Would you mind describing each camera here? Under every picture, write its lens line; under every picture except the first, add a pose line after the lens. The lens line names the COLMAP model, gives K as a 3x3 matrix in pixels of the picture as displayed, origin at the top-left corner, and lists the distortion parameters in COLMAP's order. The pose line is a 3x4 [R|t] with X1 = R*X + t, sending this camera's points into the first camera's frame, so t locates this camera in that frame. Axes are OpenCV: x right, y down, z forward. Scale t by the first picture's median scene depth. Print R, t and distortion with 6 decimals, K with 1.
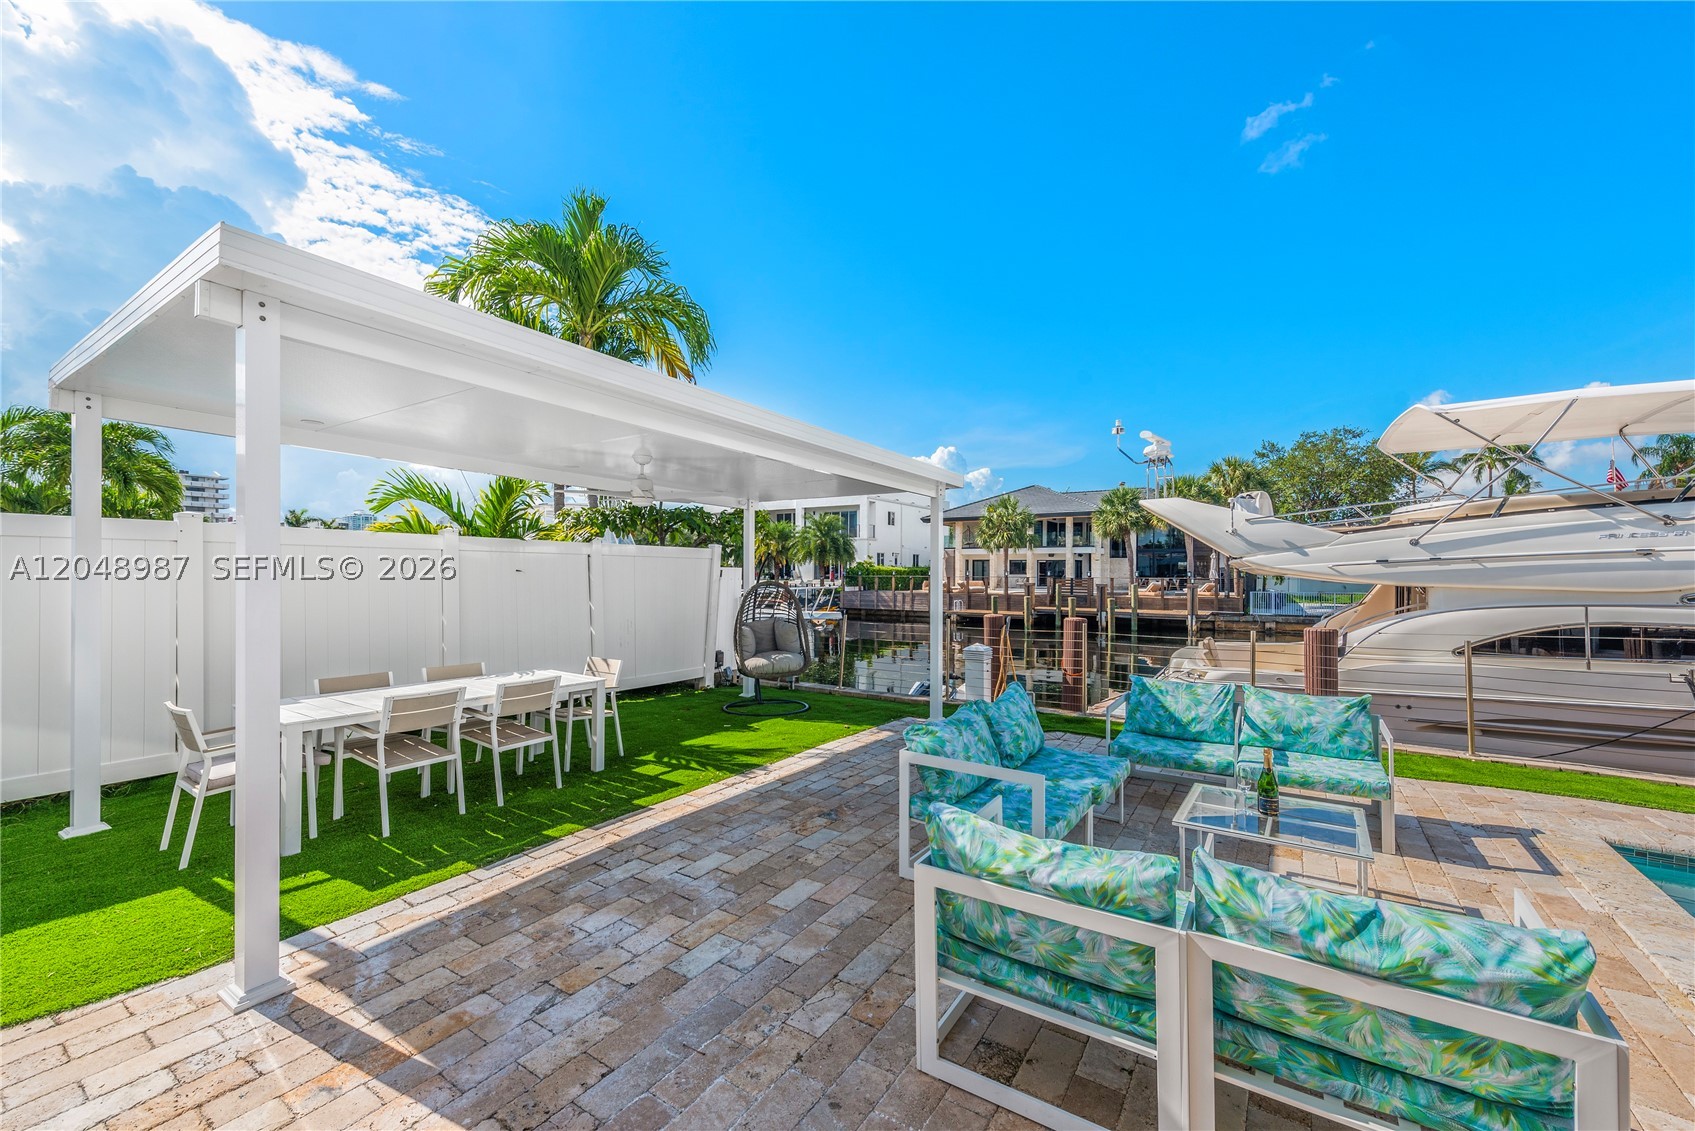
lens RADIAL K [[682.1, 0, 847.5], [0, 682.1, 565.5], [0, 0, 1]] dist [-0.000023, -0.000085]
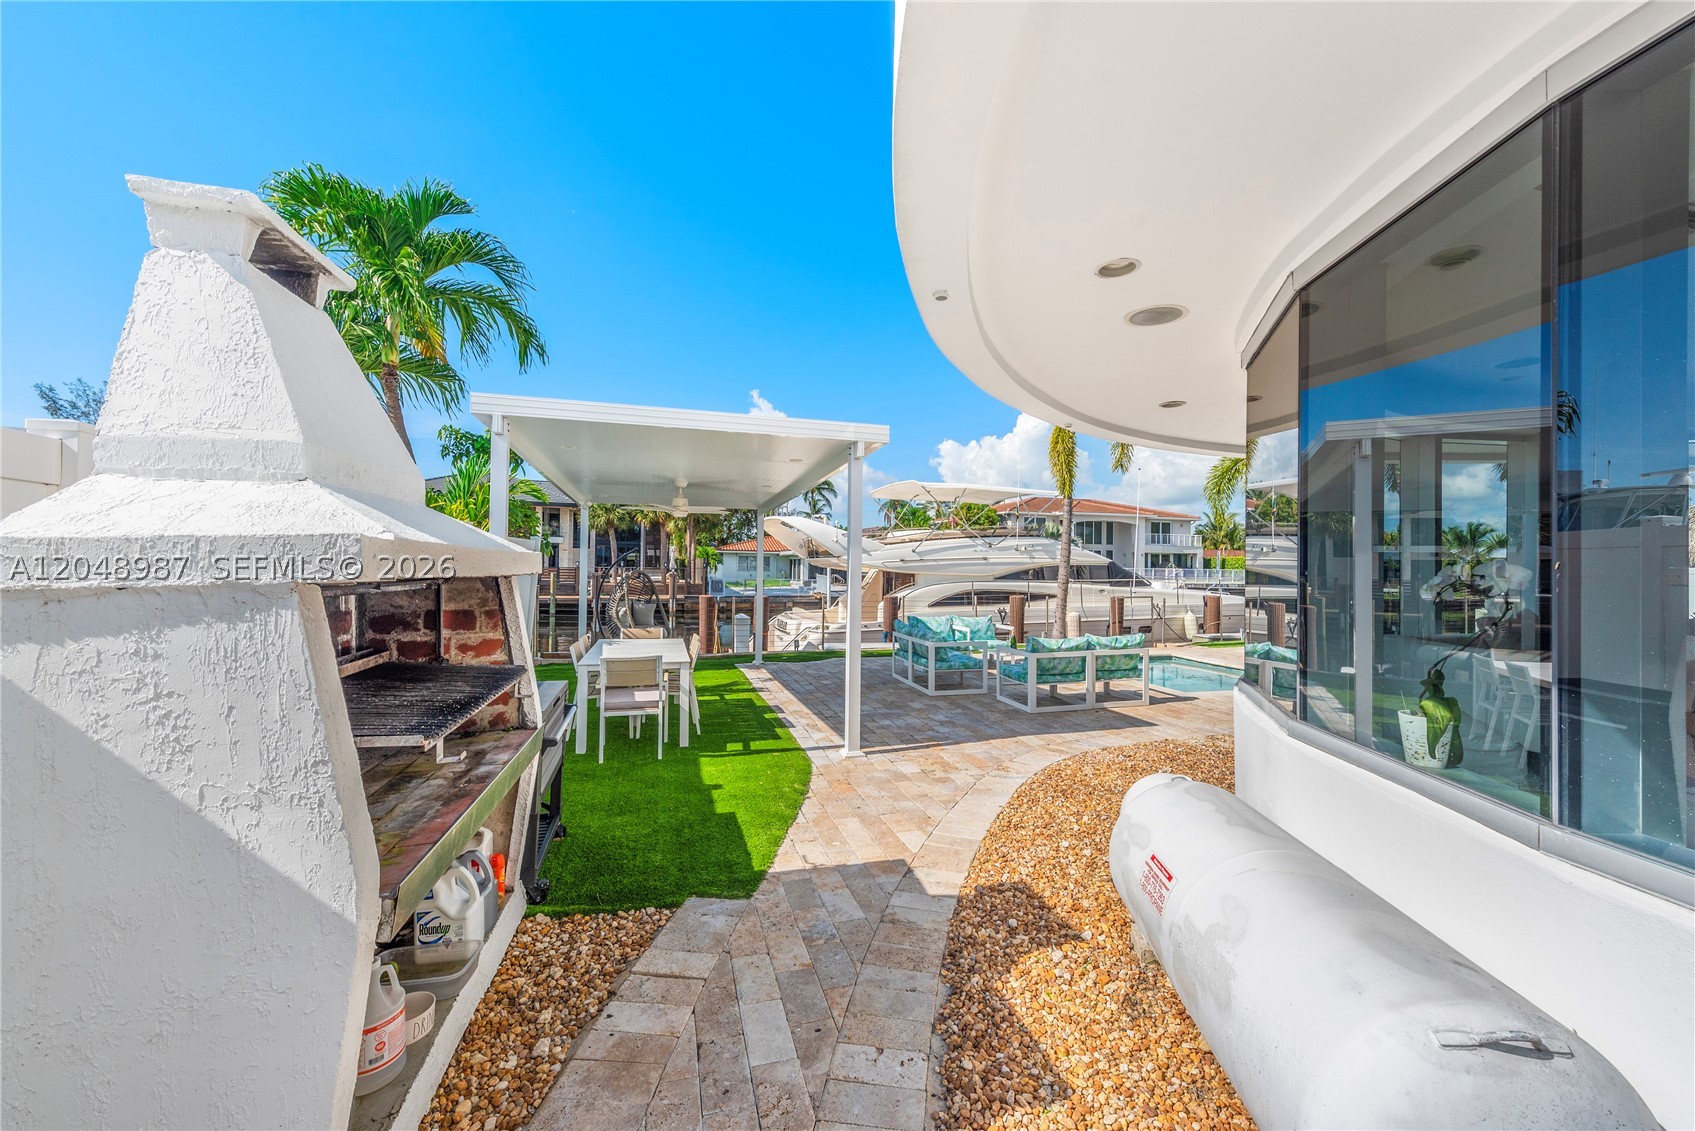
lens RADIAL K [[682.1, 0, 847.5], [0, 682.1, 565.5], [0, 0, 1]] dist [-0.000023, -0.000085]
pose [[0.642271, 0.006596, 0.766449, -3.009762], [-0.021928, 0.999712, 0.009772, -0.021135], [-0.766164, -0.023082, 0.642230, -0.478297]]
